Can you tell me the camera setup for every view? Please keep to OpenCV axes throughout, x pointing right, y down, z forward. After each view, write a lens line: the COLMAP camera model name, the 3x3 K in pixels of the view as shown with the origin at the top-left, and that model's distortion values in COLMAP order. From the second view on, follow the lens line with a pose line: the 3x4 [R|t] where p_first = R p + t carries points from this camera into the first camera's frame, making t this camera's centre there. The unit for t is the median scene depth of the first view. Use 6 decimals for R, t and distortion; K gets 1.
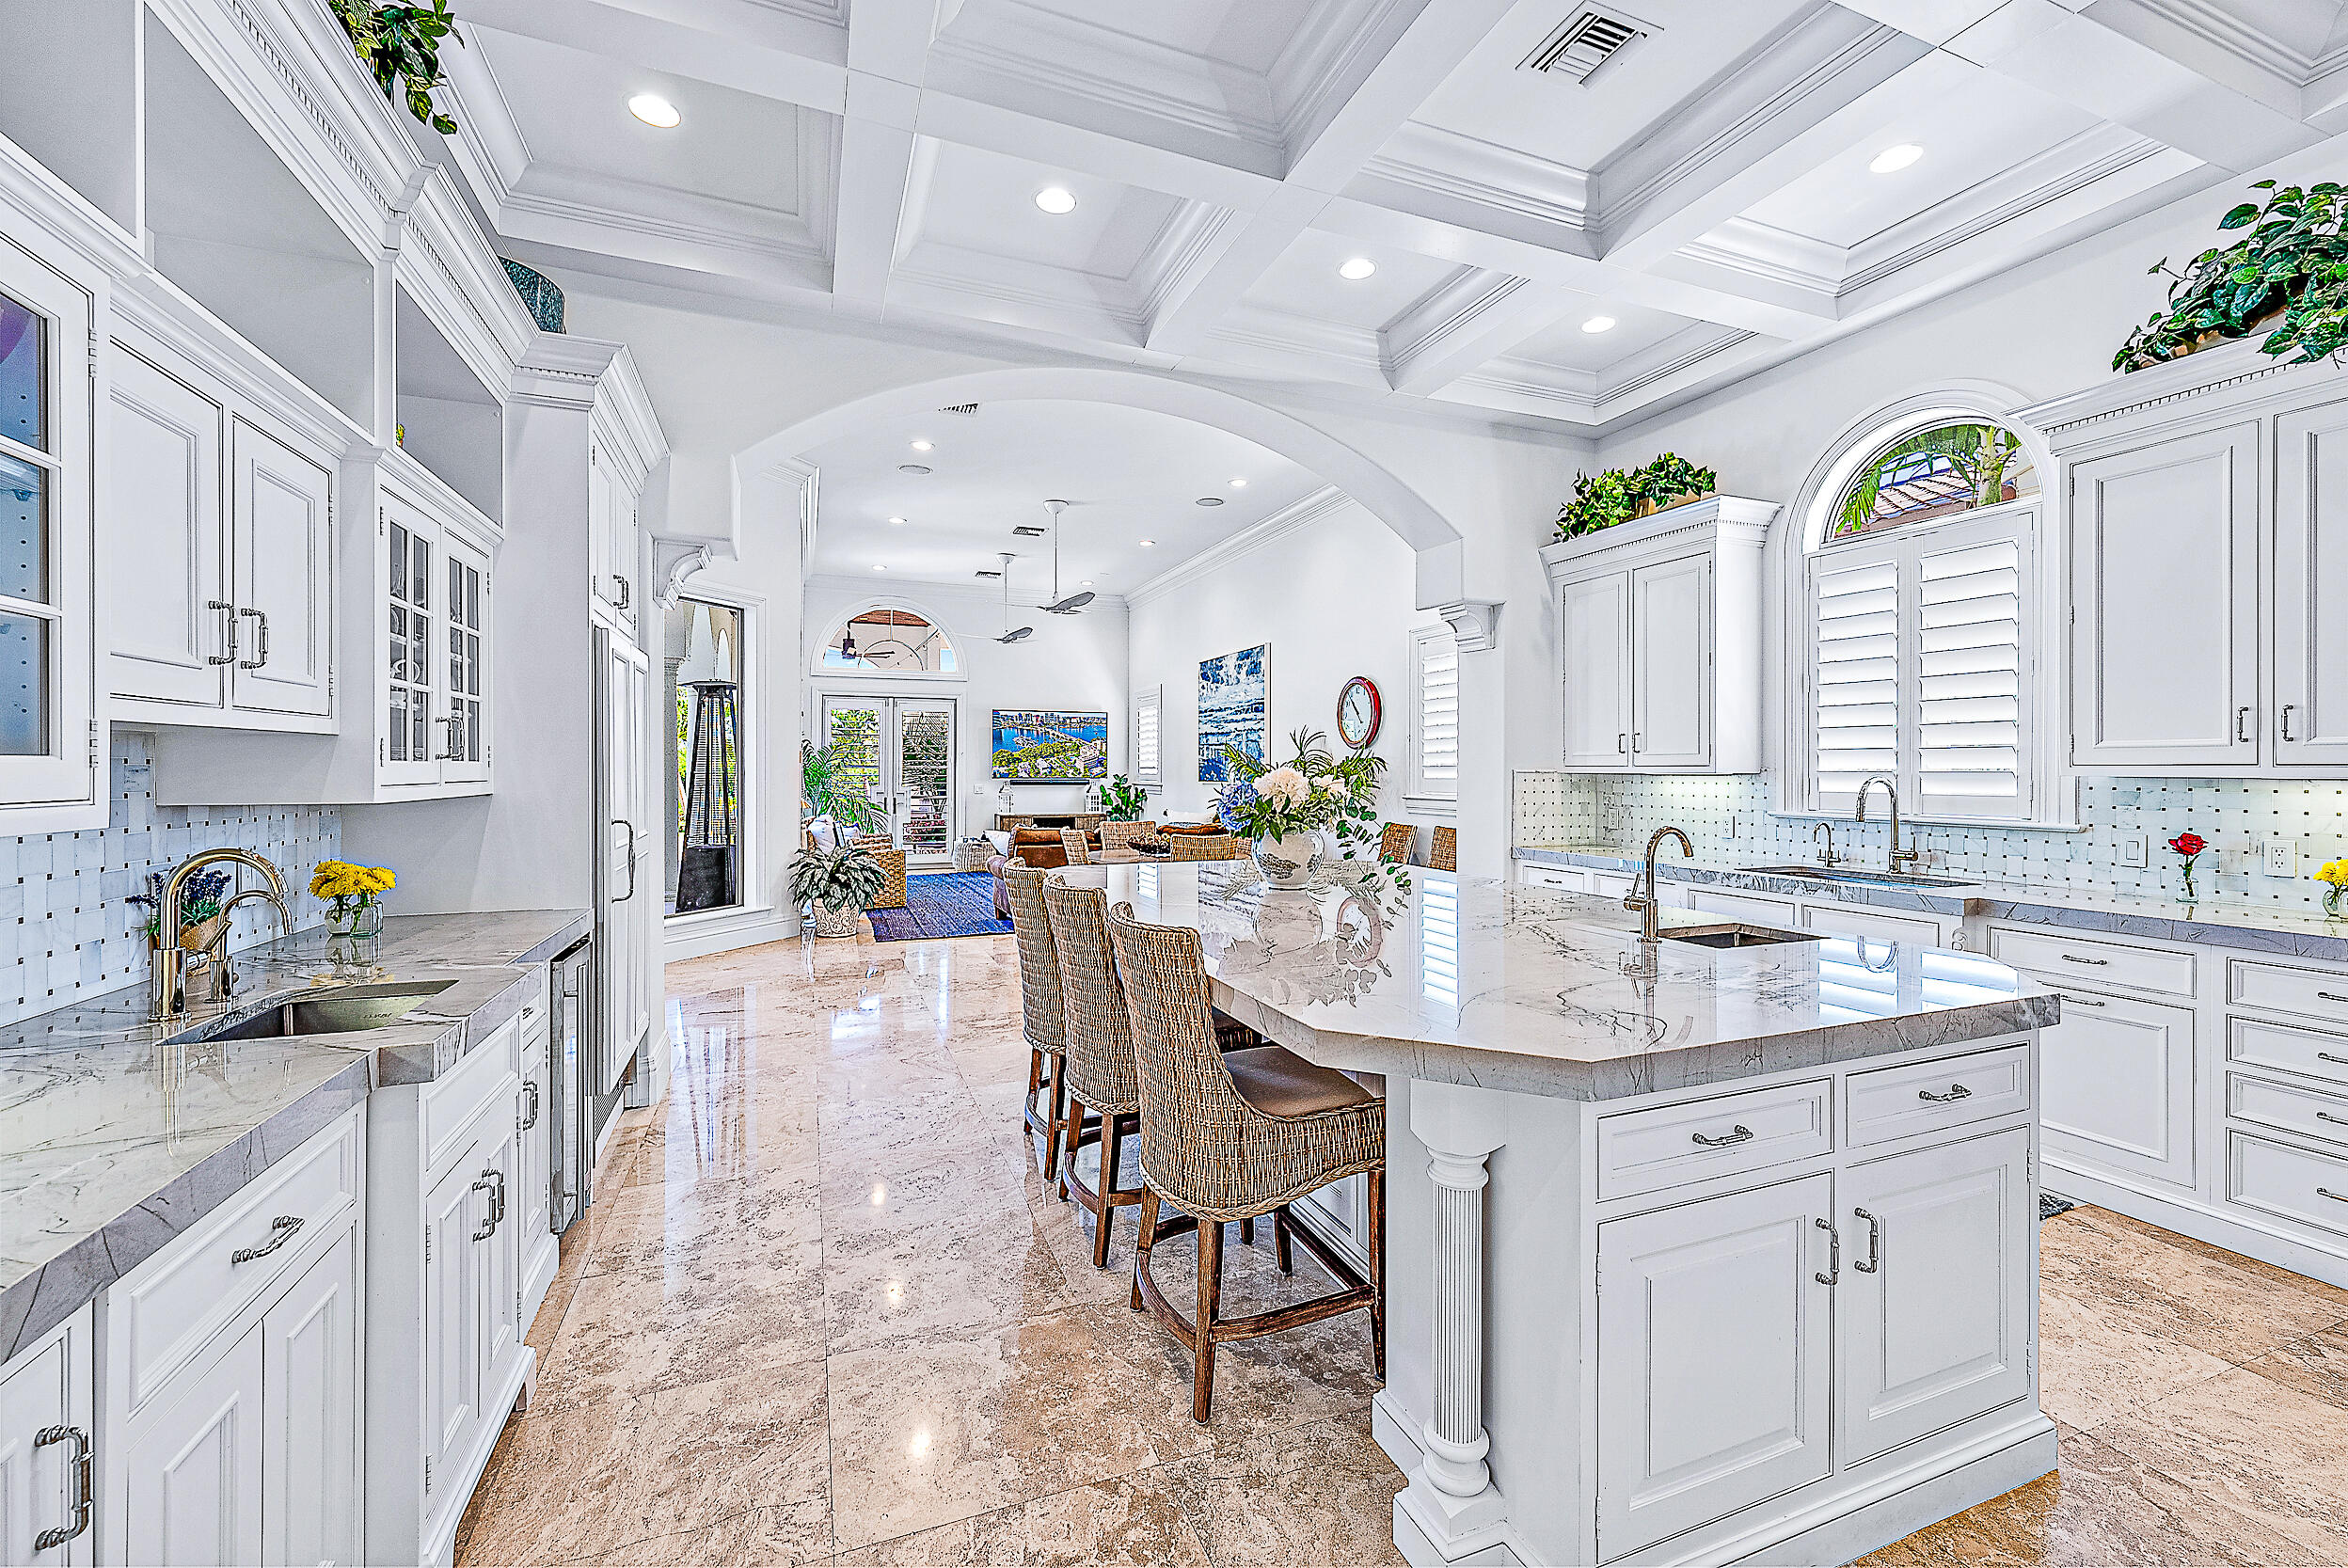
lens RADIAL K [[996.7, 0, 1174.0], [0, 996.7, 784.0], [0, 0, 1]] dist [-0.000303, -0.000010]
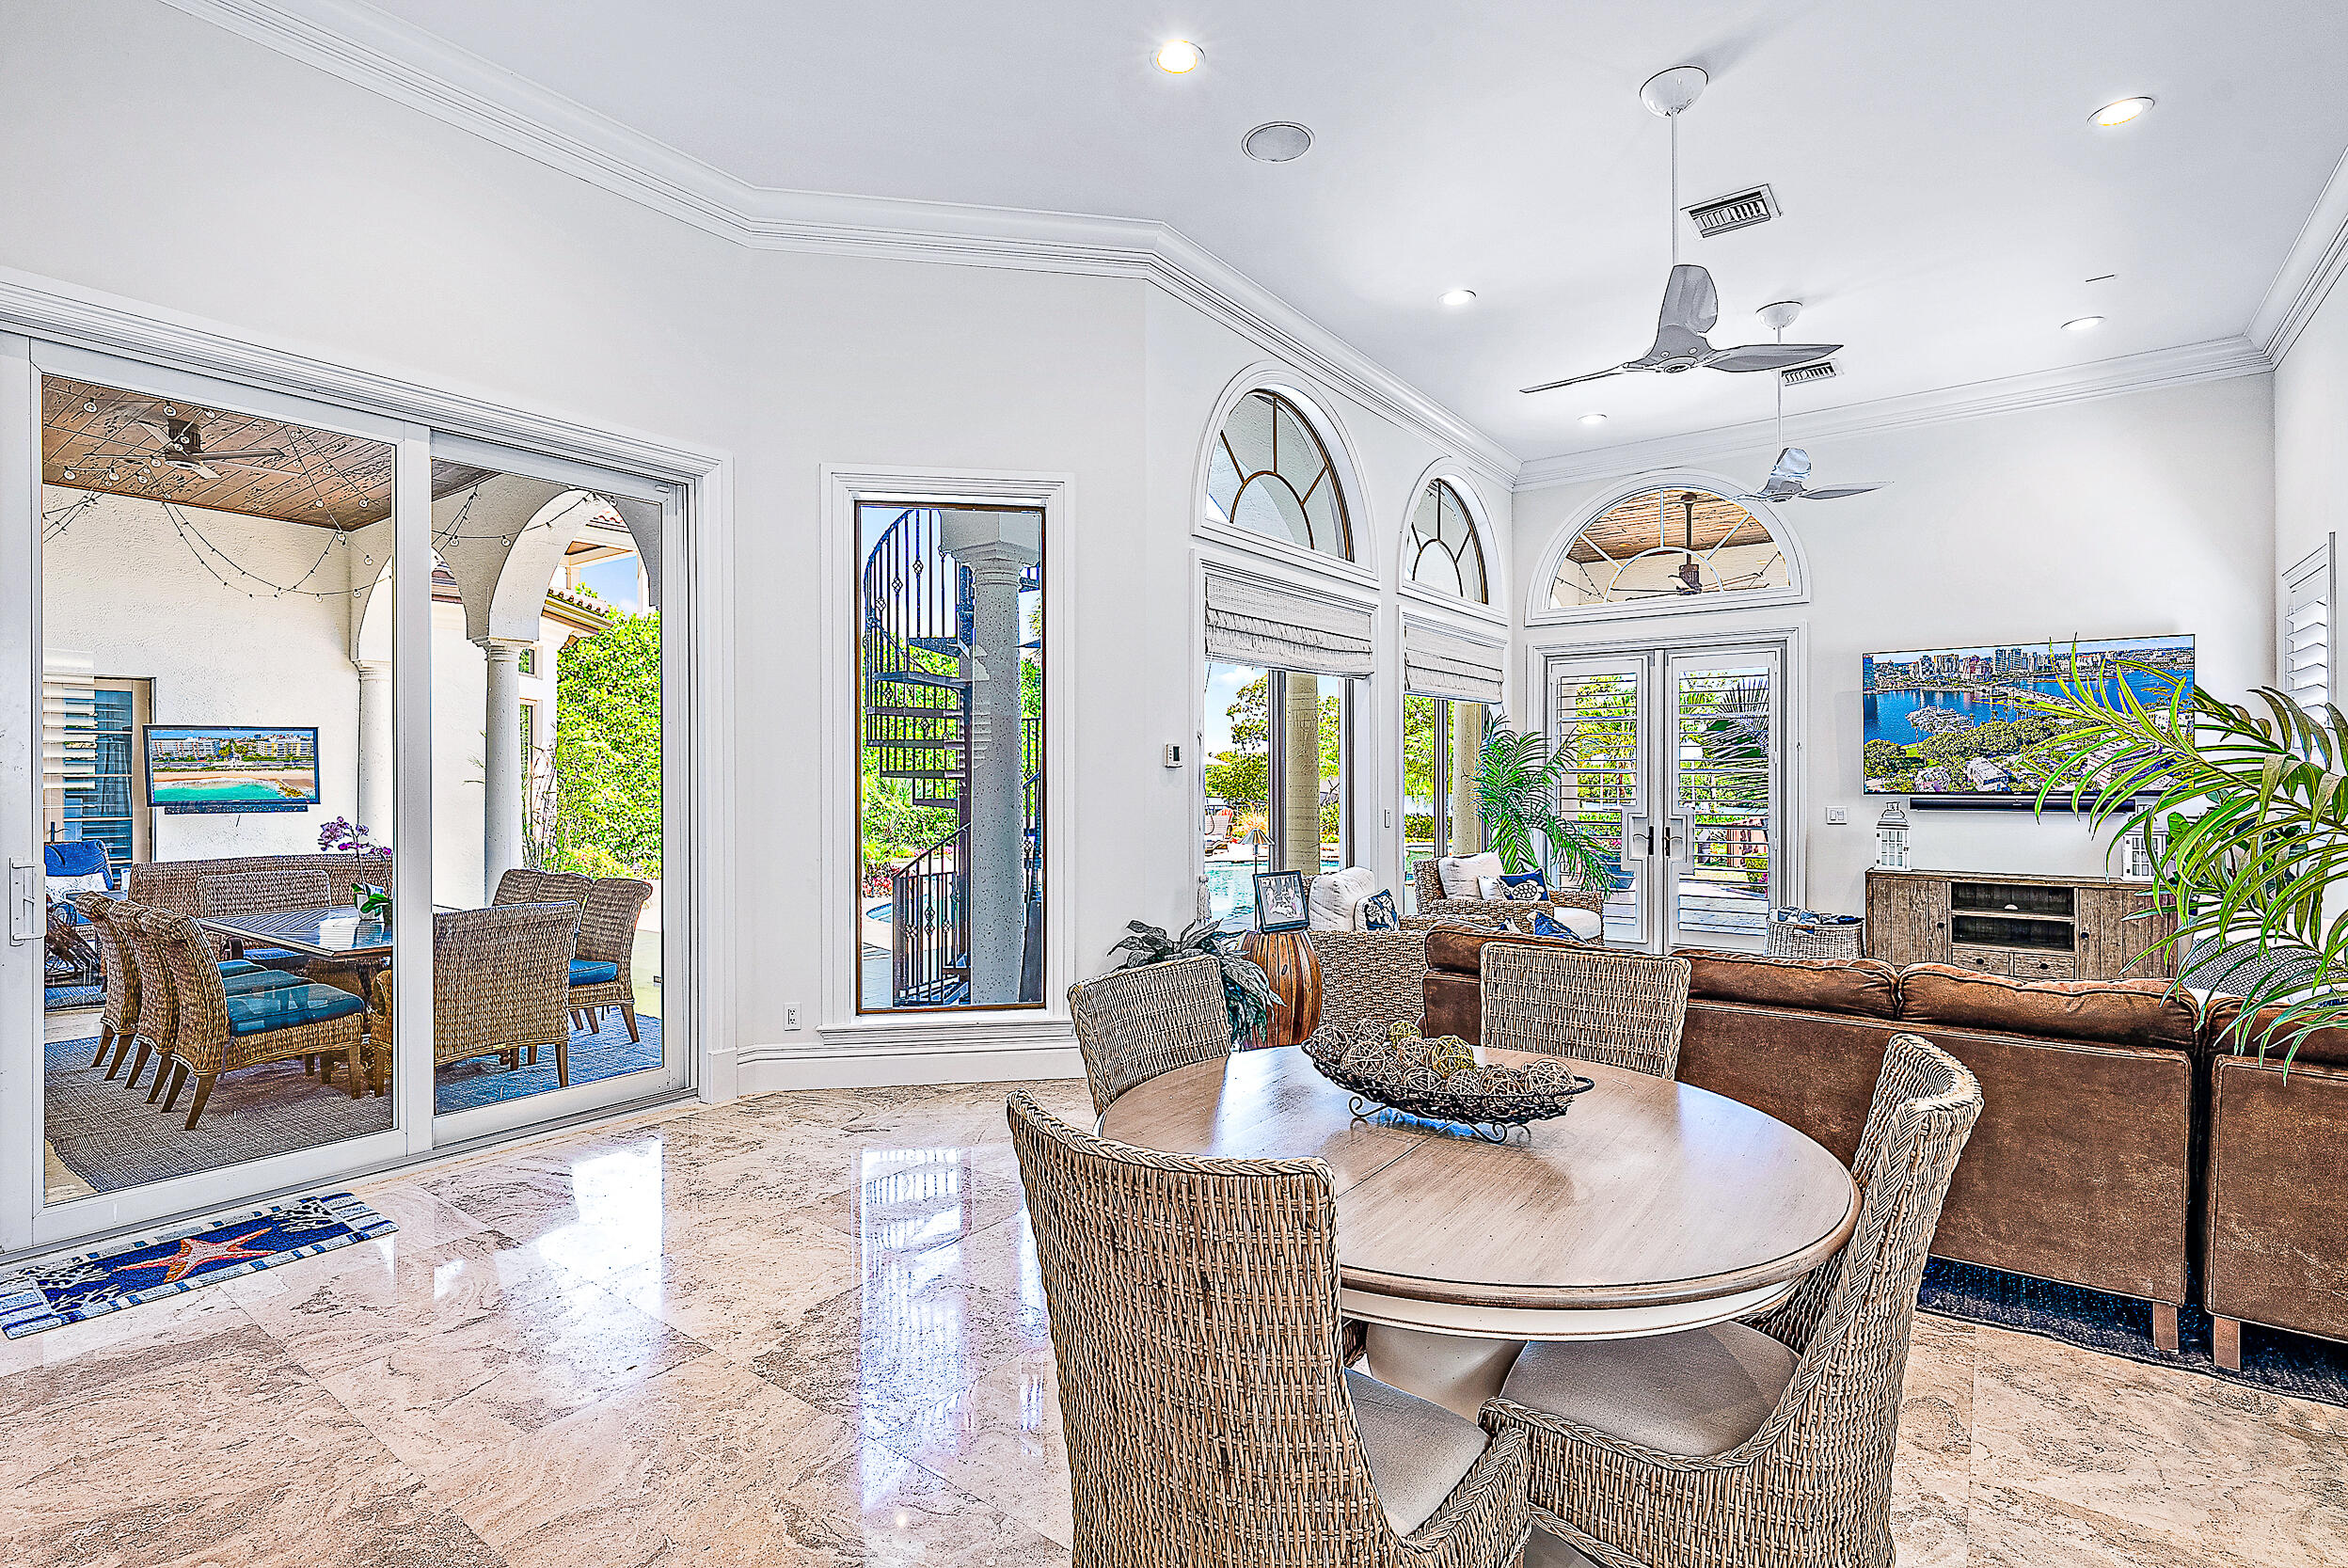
lens RADIAL K [[1113.0, 0, 1174.0], [0, 1113.0, 784.0], [0, 0, 1]] dist [-0.026972, -0.000056]
pose [[0.545875, 0.000459, -0.837867, 0.086177], [-0.000261, 1.000000, 0.000378, -0.011522], [0.837867, 0.000013, 0.545875, 0.419318]]
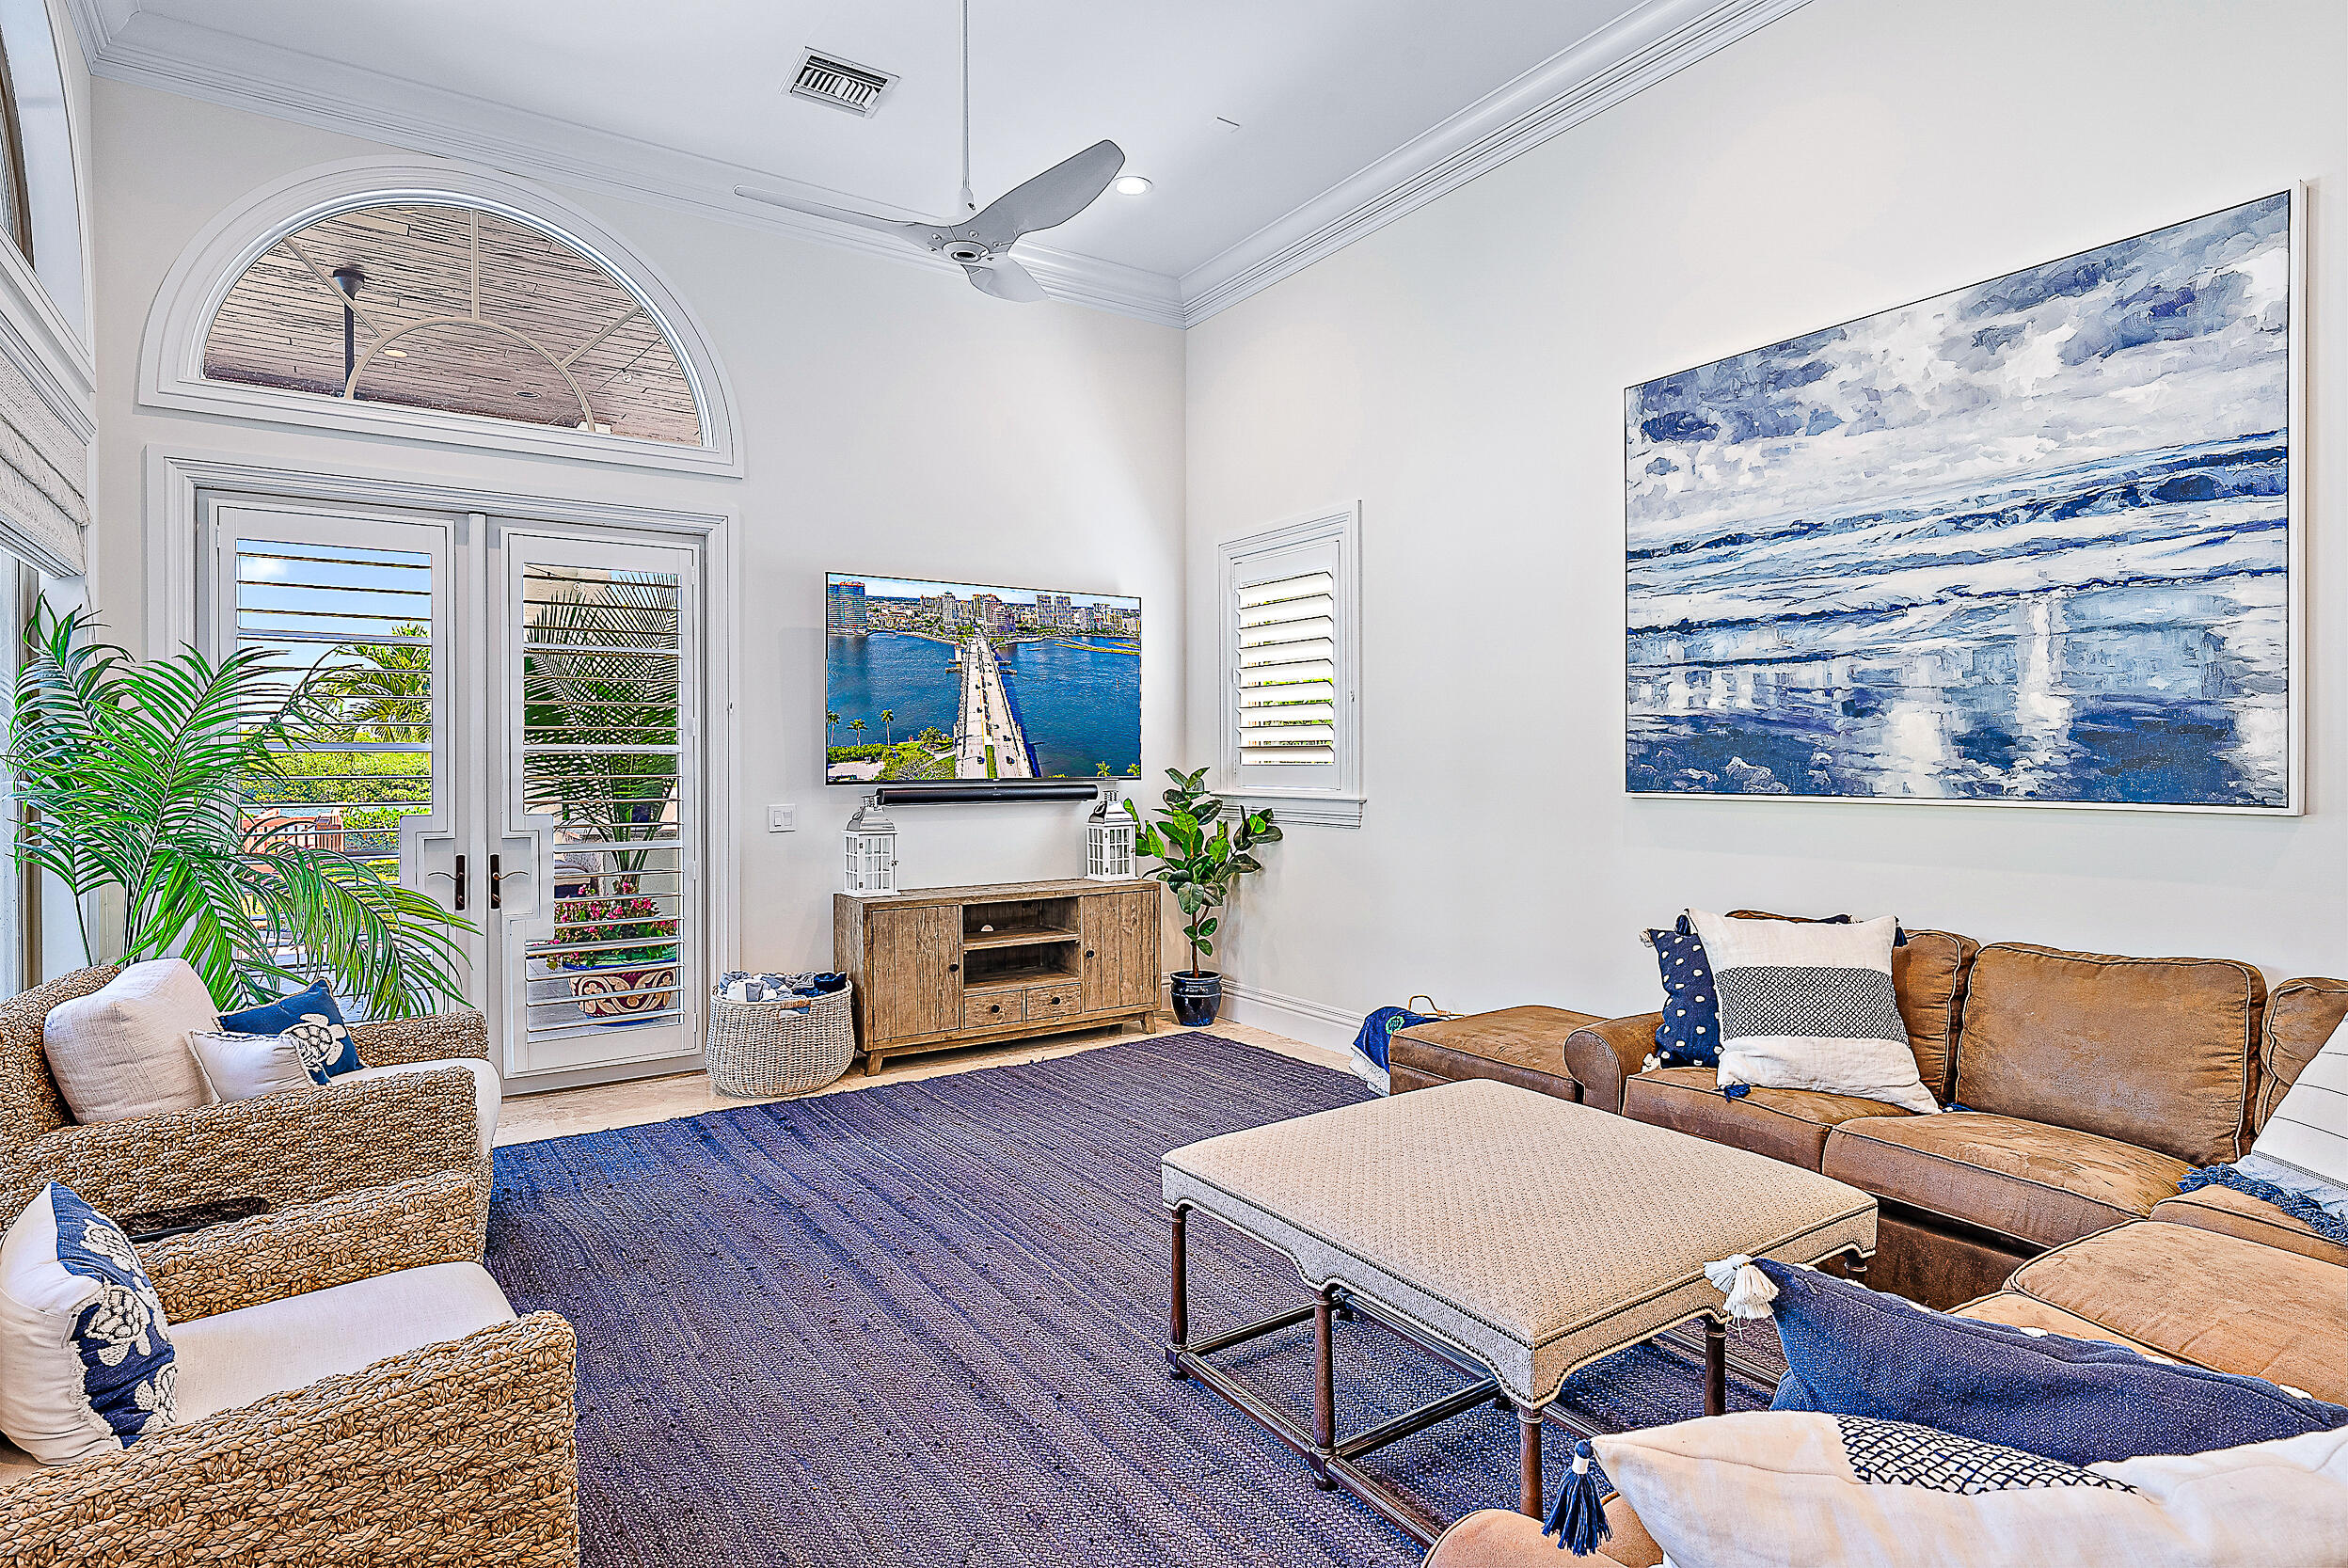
lens RADIAL K [[1199.4, 0, 1174.0], [0, 1199.4, 784.0], [0, 0, 1]] dist [0.000762, 0.000230]
pose [[0.974278, -0.013543, 0.224943, -0.159432], [0.011369, 0.999875, 0.010960, -0.009506], [-0.225063, -0.008120, 0.974310, 0.593337]]
